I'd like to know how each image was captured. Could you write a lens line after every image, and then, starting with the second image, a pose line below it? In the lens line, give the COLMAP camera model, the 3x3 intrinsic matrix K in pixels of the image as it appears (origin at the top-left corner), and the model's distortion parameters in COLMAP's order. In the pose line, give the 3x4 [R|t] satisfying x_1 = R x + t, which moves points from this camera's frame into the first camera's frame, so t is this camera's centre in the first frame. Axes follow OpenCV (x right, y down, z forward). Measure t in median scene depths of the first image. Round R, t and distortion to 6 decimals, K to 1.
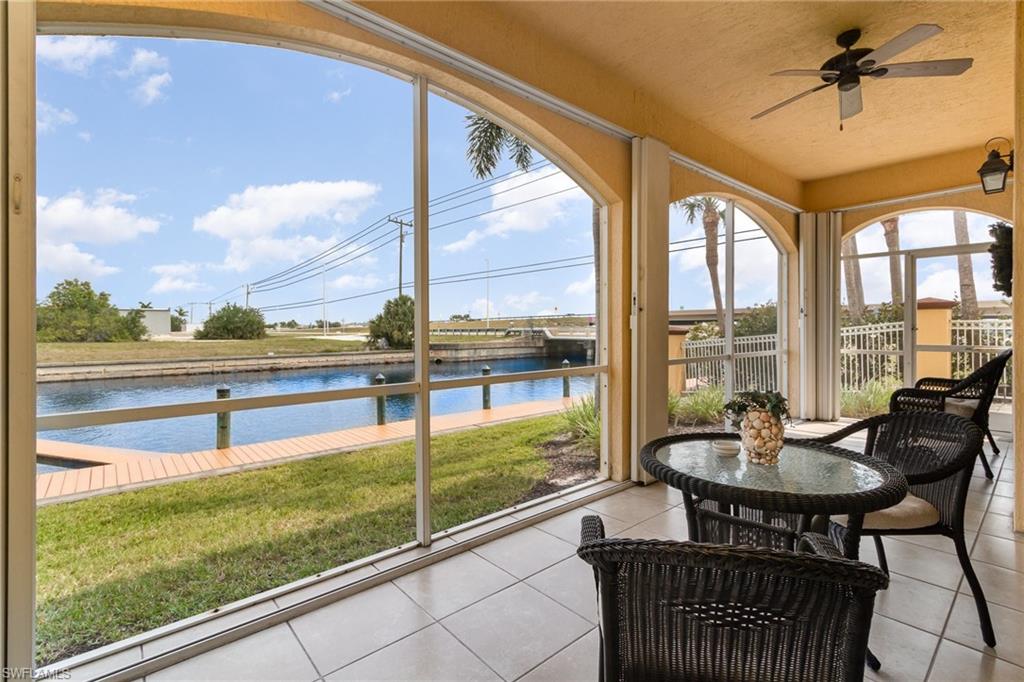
lens RADIAL K [[479.3, 0, 521.6], [0, 479.3, 330.2], [0, 0, 1]] dist [0.009033, -0.003870]
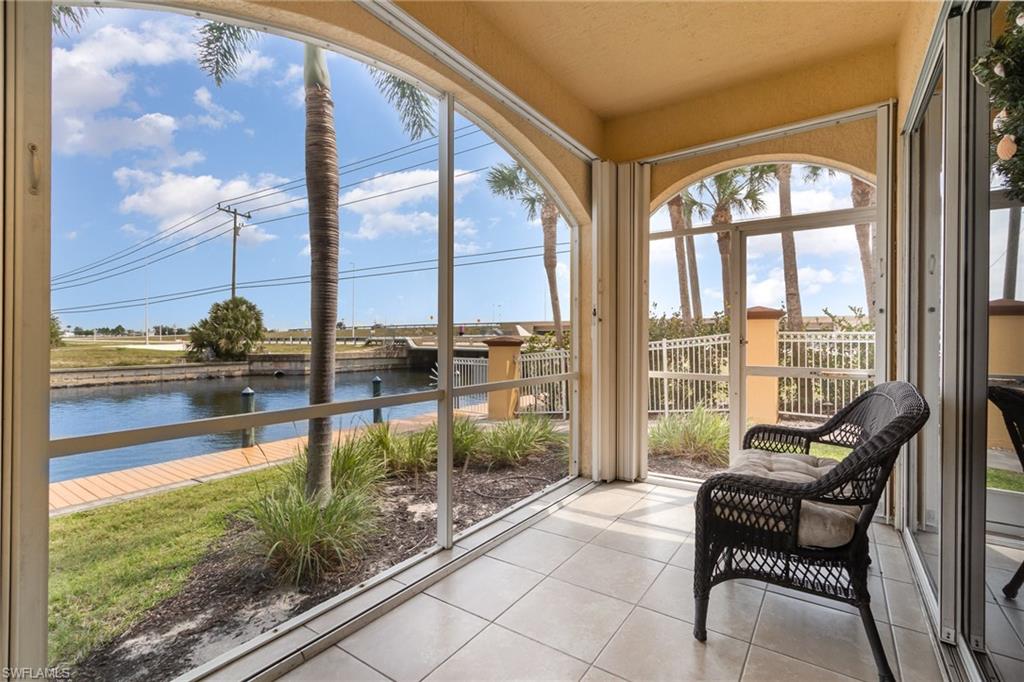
lens RADIAL K [[479.3, 0, 524.7], [0, 479.3, 337.5], [0, 0, 1]] dist [0.009033, -0.003870]
pose [[0.967664, 0.007021, 0.252146, 0.124050], [-0.005830, 0.999968, -0.005470, -0.001270], [-0.252176, 0.003823, 0.967674, 0.151172]]
